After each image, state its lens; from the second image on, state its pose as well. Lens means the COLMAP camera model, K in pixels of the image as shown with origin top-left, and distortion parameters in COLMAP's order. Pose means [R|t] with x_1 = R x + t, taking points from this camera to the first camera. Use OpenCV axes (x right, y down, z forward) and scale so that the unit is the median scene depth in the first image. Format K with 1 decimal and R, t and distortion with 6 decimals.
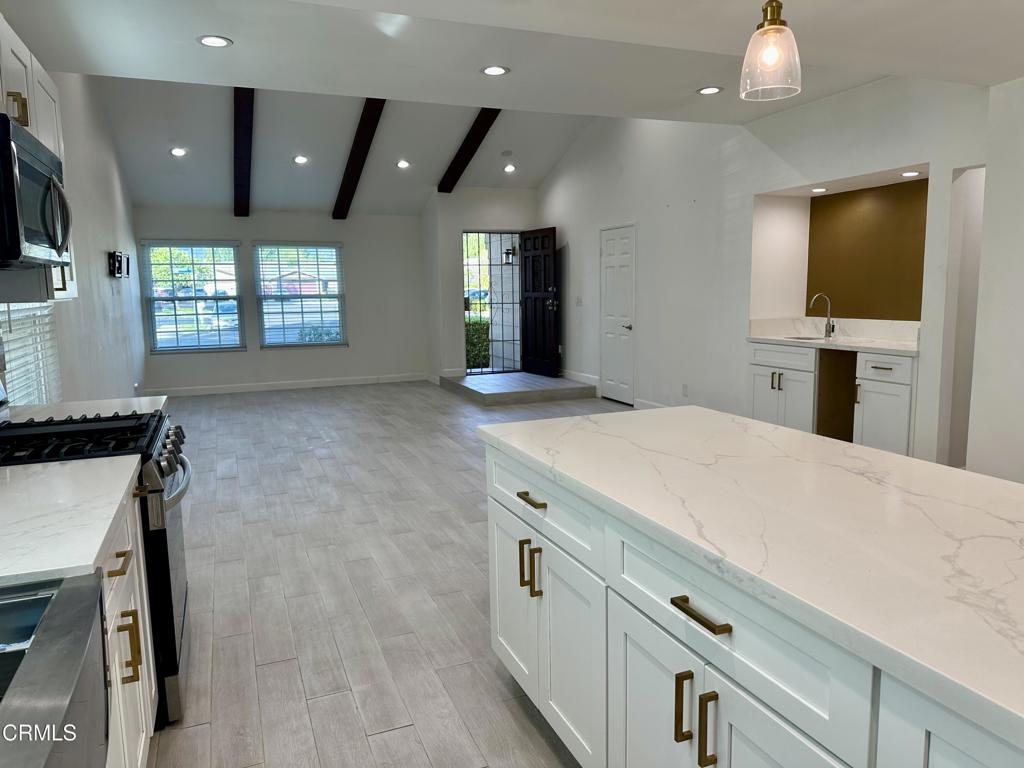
lens RADIAL K [[712.8, 0, 509.7], [0, 712.8, 379.8], [0, 0, 1]] dist [0.141620, -0.204481]
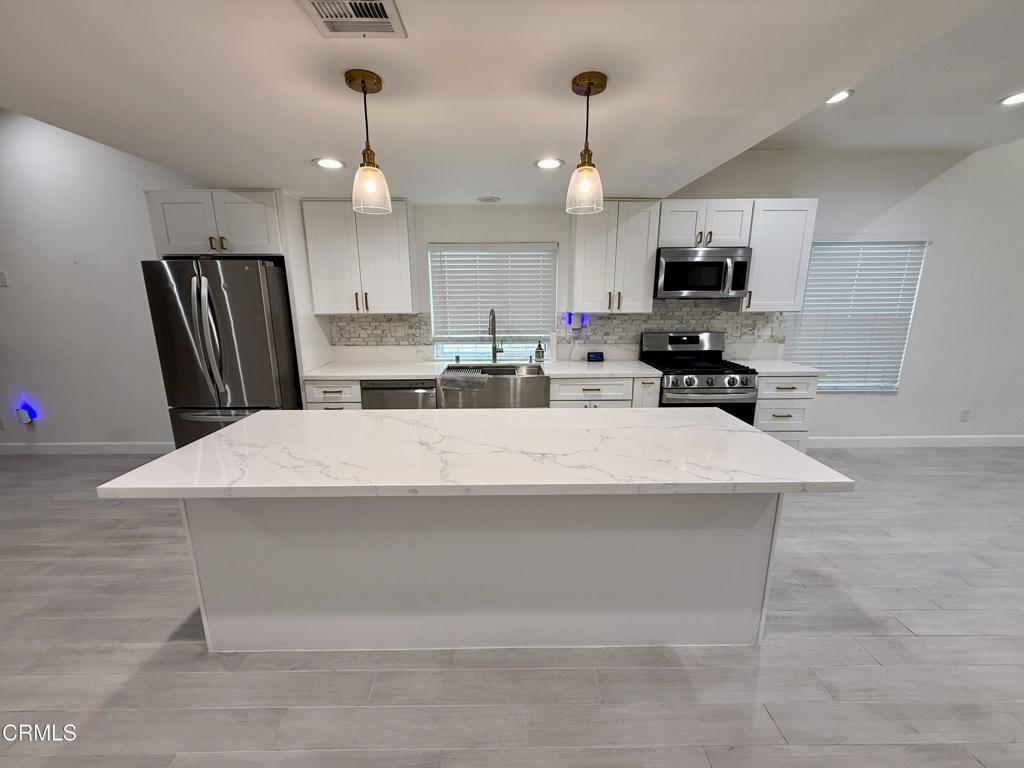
lens RADIAL K [[406.6, 0, 511.5], [0, 406.6, 381.1], [0, 0, 1]] dist [0.000974, -0.000166]
pose [[-0.356350, 0.219465, -0.908212, 0.245624], [-0.109622, 0.955490, 0.273901, -0.050953], [0.927899, 0.197165, -0.316431, 0.226371]]
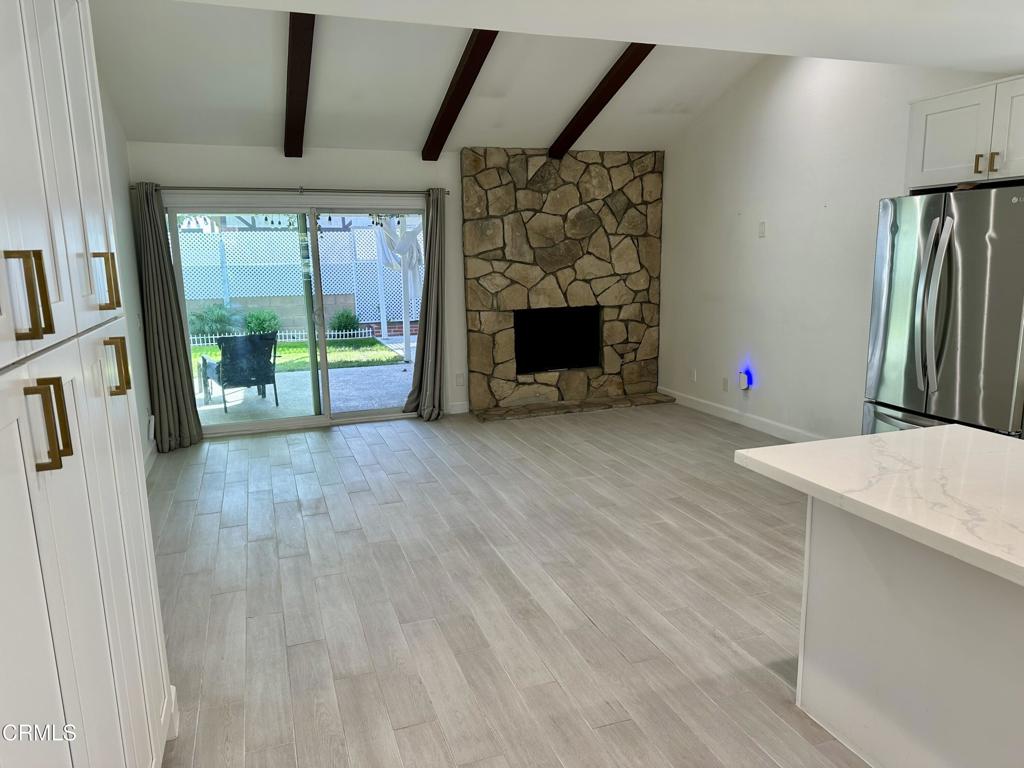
lens RADIAL K [[712.8, 0, 509.7], [0, 712.8, 379.8], [0, 0, 1]] dist [0.141620, -0.204481]
pose [[-0.998487, 0.032113, 0.044642, 0.238765], [0.044038, 0.953130, 0.299340, -0.057939], [-0.032937, 0.300853, -0.953102, 0.279956]]
